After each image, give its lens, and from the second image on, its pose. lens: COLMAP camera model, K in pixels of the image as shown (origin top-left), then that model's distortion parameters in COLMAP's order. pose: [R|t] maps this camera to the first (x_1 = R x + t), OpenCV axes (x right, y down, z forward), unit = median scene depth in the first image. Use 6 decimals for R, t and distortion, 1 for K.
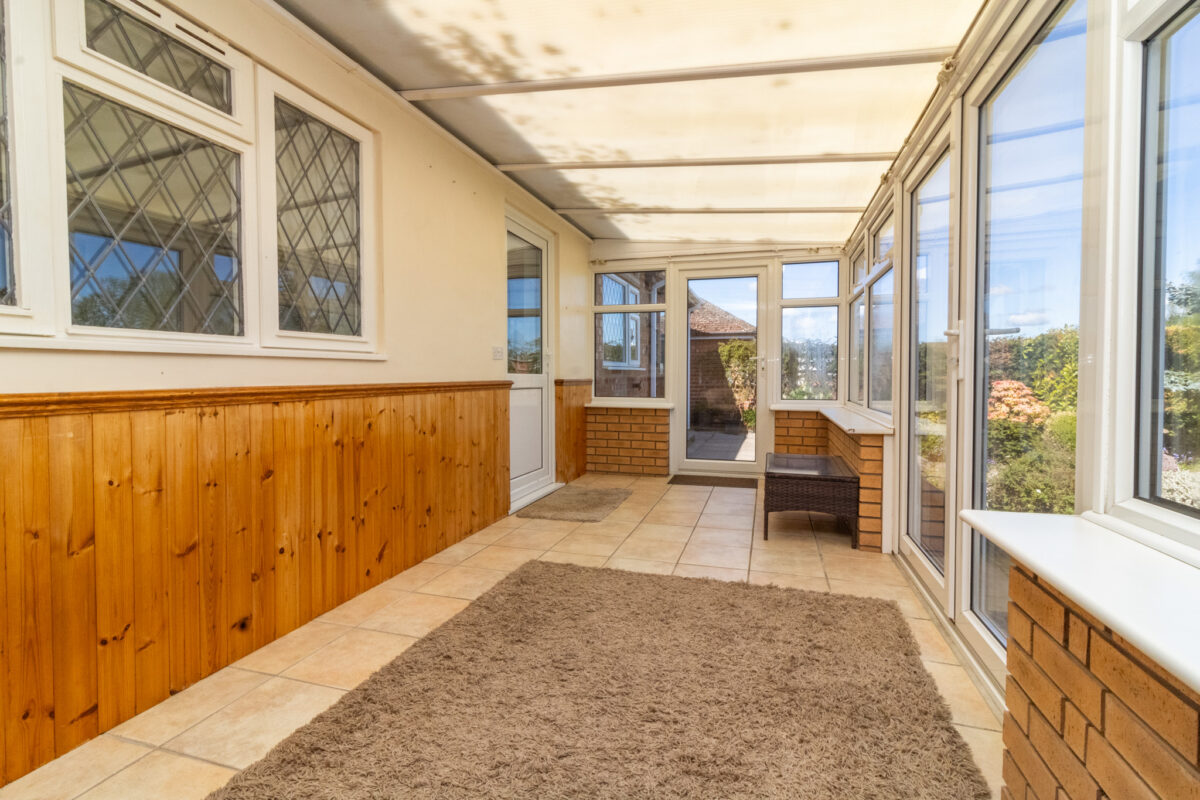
lens RADIAL K [[546.9, 0, 598.9], [0, 546.9, 394.9], [0, 0, 1]] dist [0.000111, -0.000209]
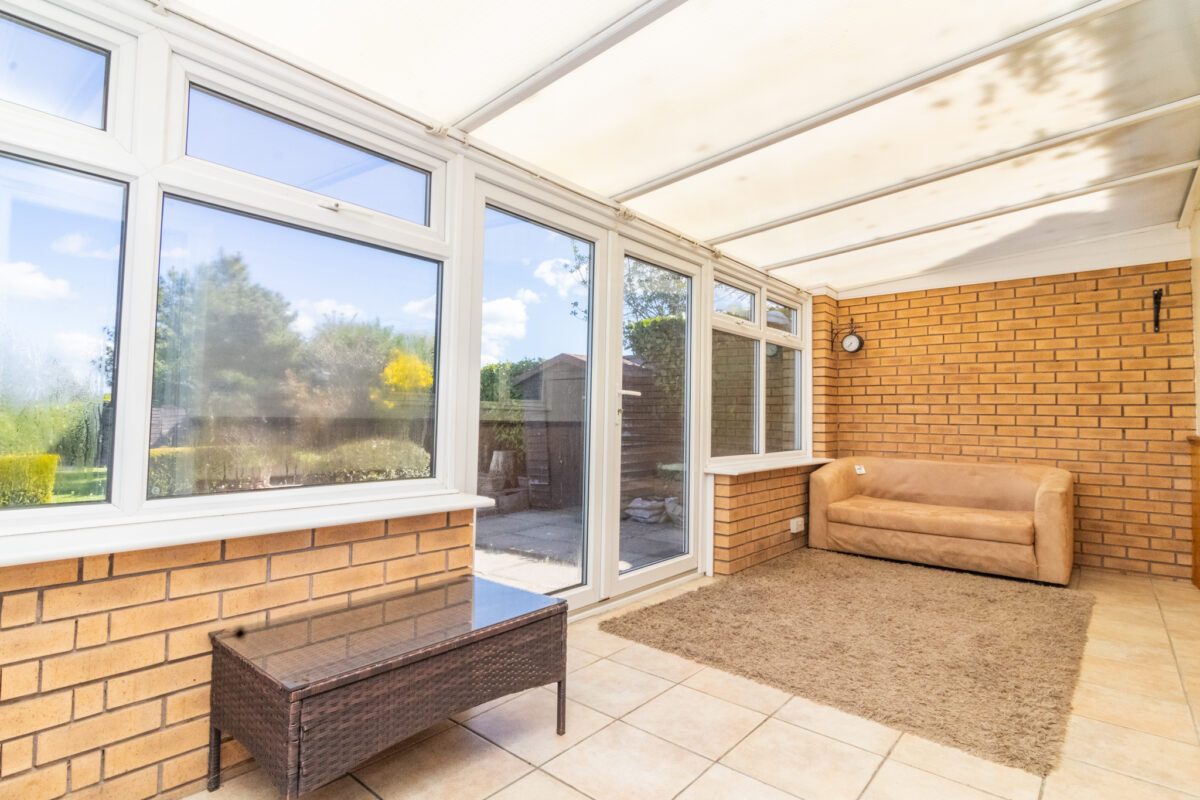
lens RADIAL K [[589.6, 0, 601.3], [0, 589.6, 401.7], [0, 0, 1]] dist [0.002710, -0.000680]
pose [[-0.923104, 0.002732, 0.384540, 0.072411], [0.009812, 0.999817, 0.016452, -0.096469], [-0.384424, 0.018960, -0.922962, 2.126379]]
